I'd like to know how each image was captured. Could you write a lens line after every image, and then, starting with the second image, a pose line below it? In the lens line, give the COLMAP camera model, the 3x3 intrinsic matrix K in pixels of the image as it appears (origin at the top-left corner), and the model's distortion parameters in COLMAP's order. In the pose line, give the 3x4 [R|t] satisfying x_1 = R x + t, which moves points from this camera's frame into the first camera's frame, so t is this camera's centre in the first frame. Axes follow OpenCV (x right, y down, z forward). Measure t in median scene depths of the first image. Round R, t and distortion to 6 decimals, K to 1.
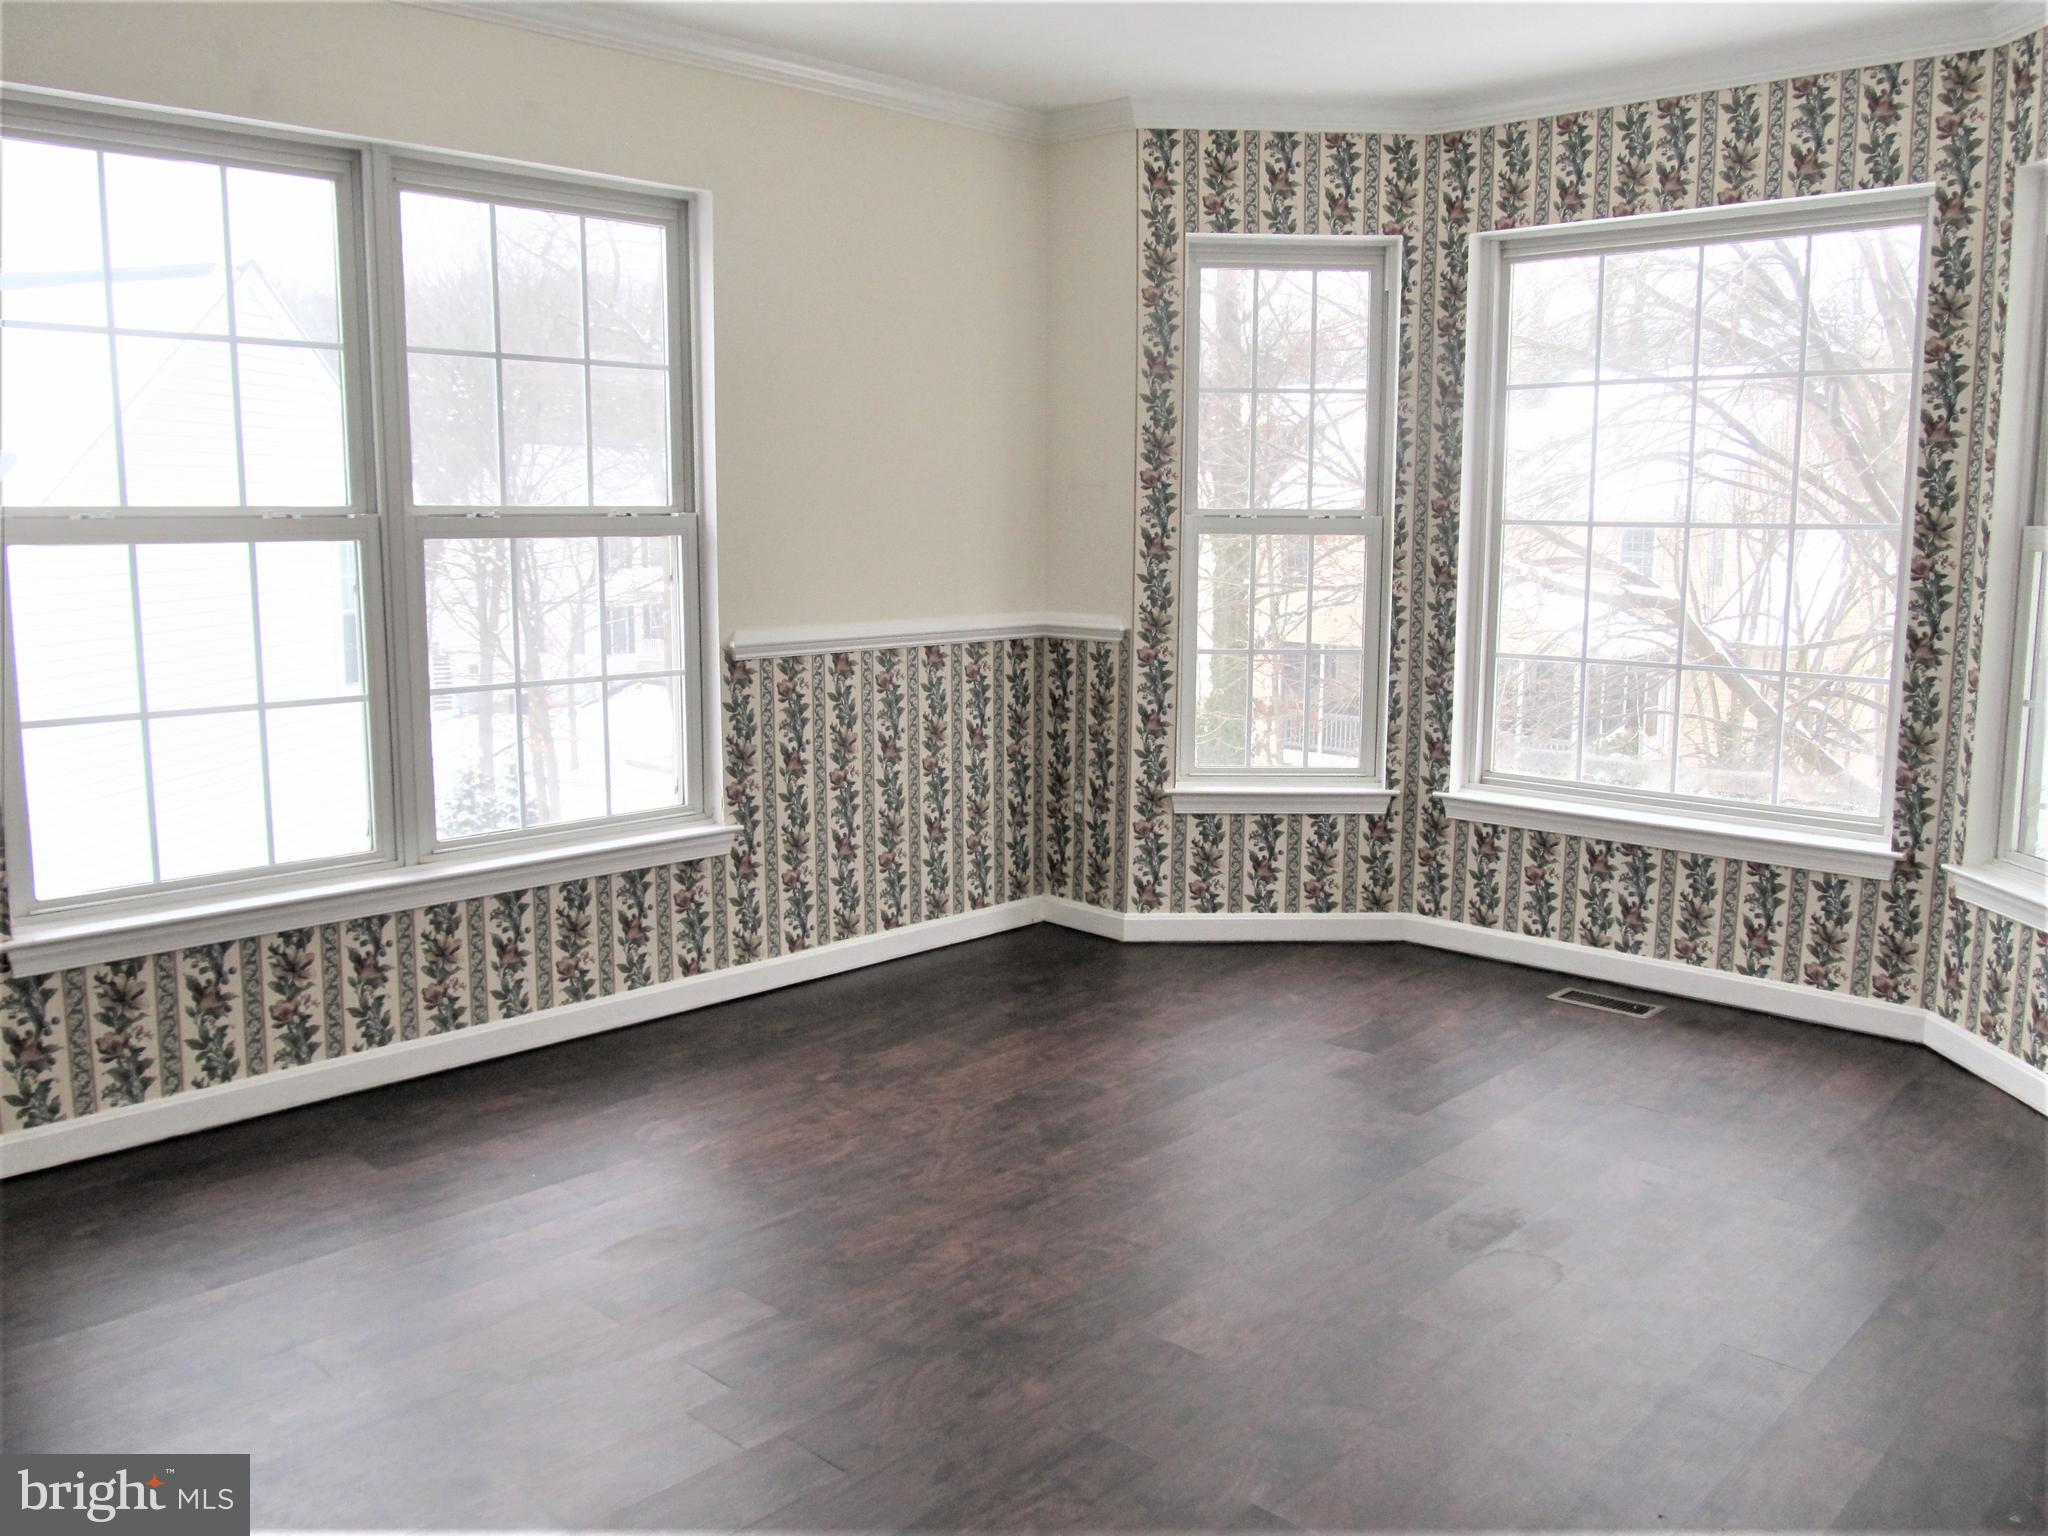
lens RADIAL K [[1774.8, 0, 1024.0], [0, 1774.8, 768.0], [0, 0, 1]] dist [-0.000385, 0.012429]
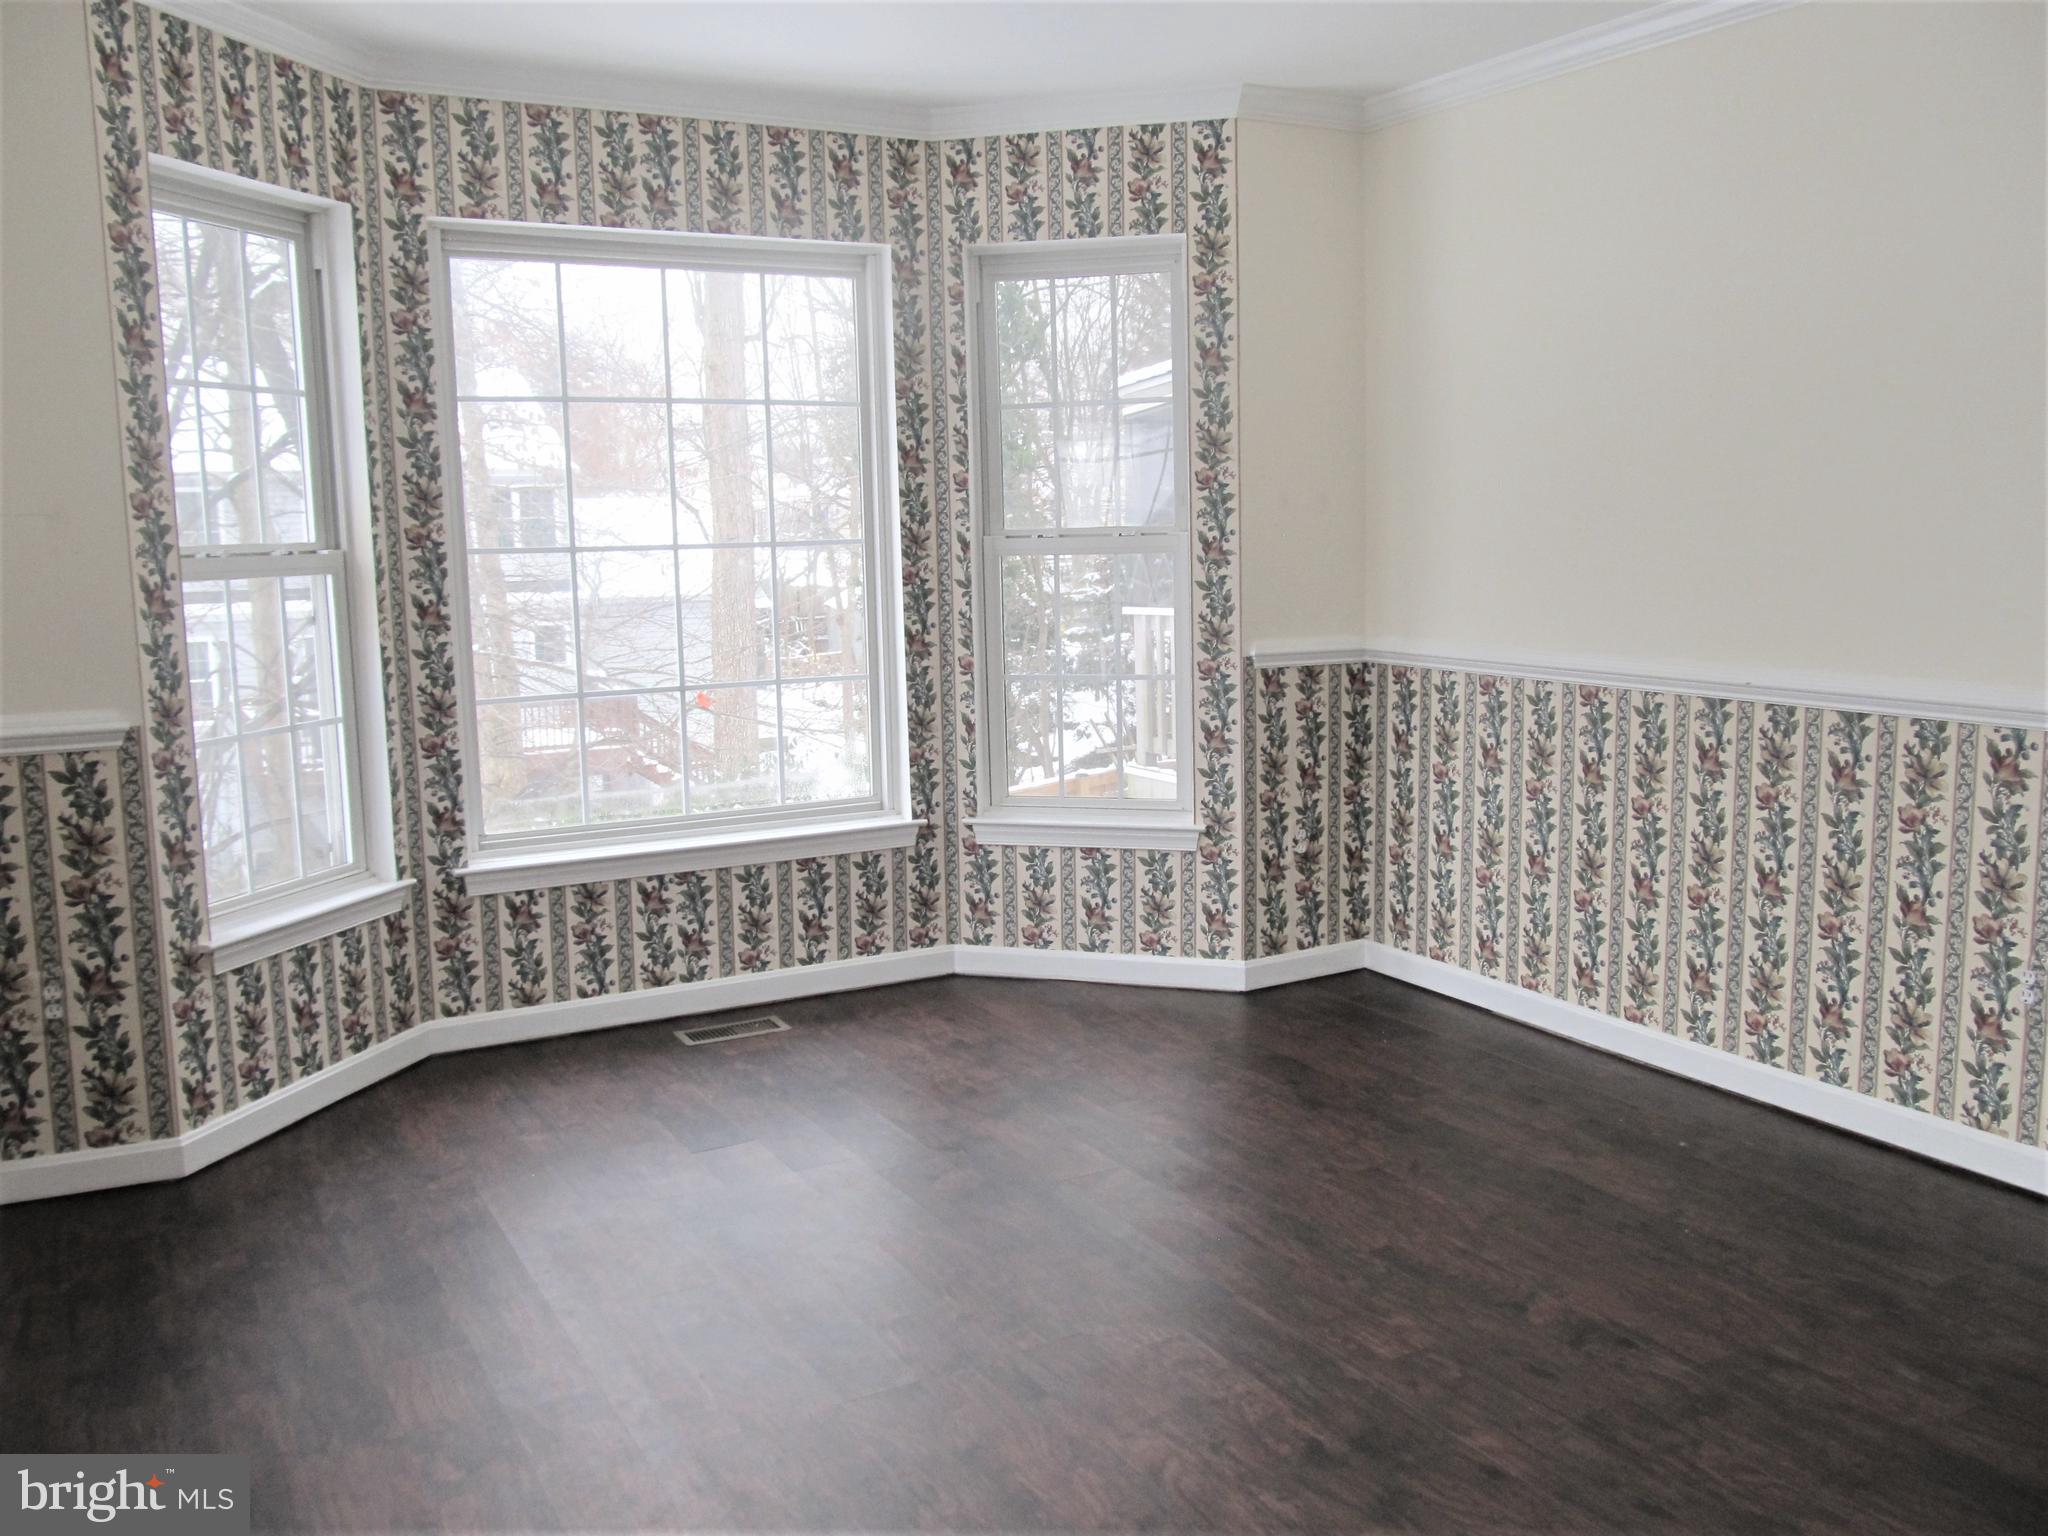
lens RADIAL K [[1743.0, 0, 1024.0], [0, 1743.0, 768.0], [0, 0, 1]] dist [-0.011516, 0.008811]
pose [[0.306690, -0.146437, 0.940477, -0.477688], [0.161744, 0.981741, 0.100118, -0.076397], [-0.937966, 0.121411, 0.324776, 0.482439]]
